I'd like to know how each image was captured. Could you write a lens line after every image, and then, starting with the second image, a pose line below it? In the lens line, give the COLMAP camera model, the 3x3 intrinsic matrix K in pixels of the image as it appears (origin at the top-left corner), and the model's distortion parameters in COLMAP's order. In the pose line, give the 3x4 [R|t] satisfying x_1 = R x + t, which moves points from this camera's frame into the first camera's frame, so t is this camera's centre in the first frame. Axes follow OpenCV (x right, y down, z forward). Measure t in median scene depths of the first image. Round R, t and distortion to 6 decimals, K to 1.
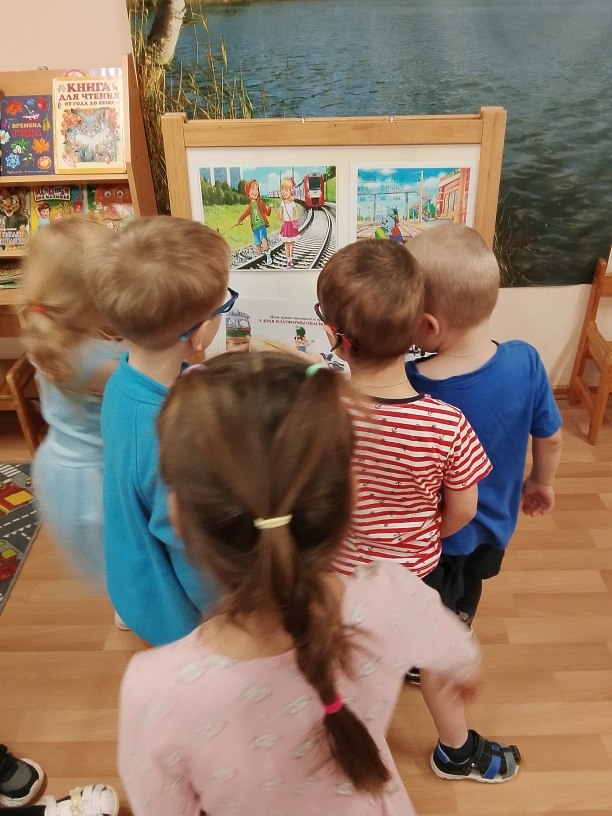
lens RADIAL K [[632.6, 0, 306.0], [0, 632.6, 408.0], [0, 0, 1]] dist [0.009954, -0.056788]
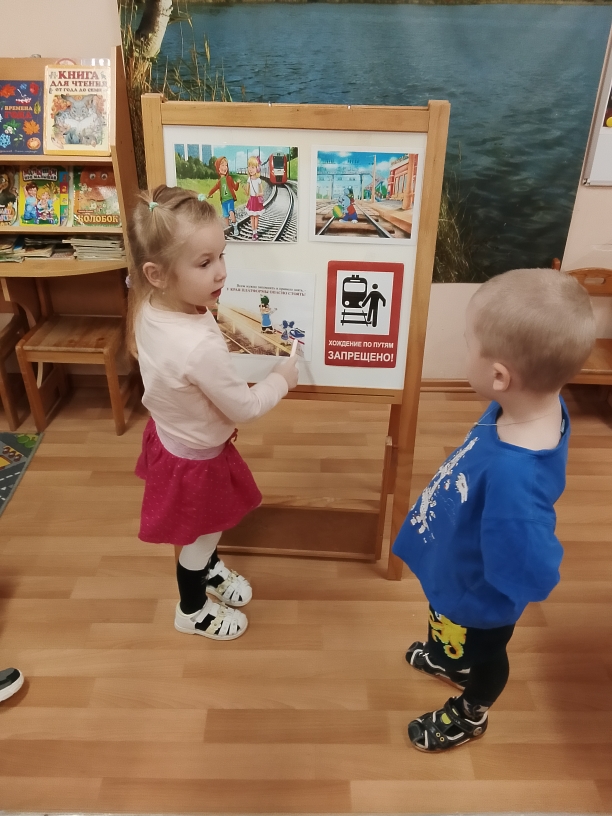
lens RADIAL K [[632.6, 0, 306.0], [0, 632.6, 408.0], [0, 0, 1]] dist [0.009954, -0.056788]
pose [[0.999088, 0.033904, 0.025940, 0.031091], [-0.033430, 0.999270, -0.018518, 0.061097], [-0.026549, 0.017633, 0.999492, -0.065575]]
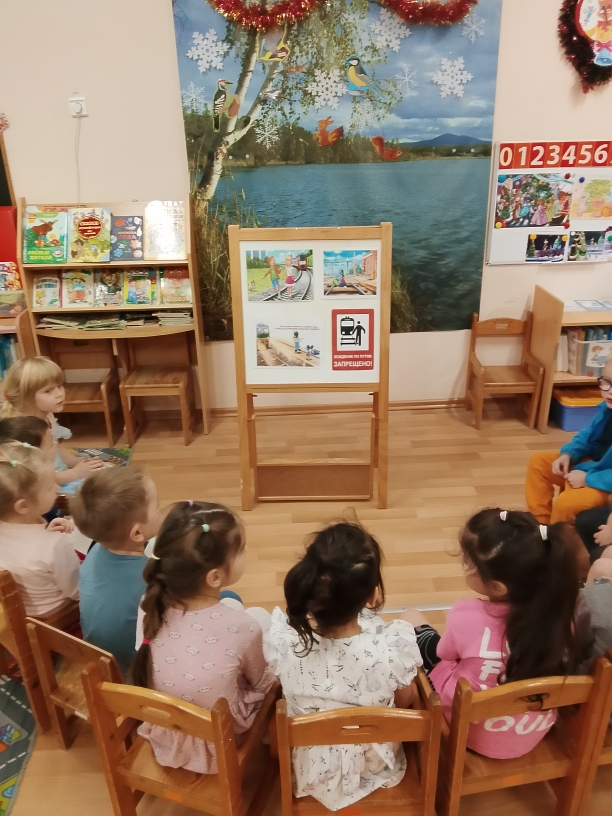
lens RADIAL K [[606.5, 0, 306.0], [0, 606.5, 408.0], [0, 0, 1]] dist [-0.002557, -0.046617]
pose [[0.998560, -0.013547, 0.051910, -0.054267], [0.021360, 0.987988, -0.153049, 0.276904], [-0.049213, 0.153938, 0.986854, -0.559554]]
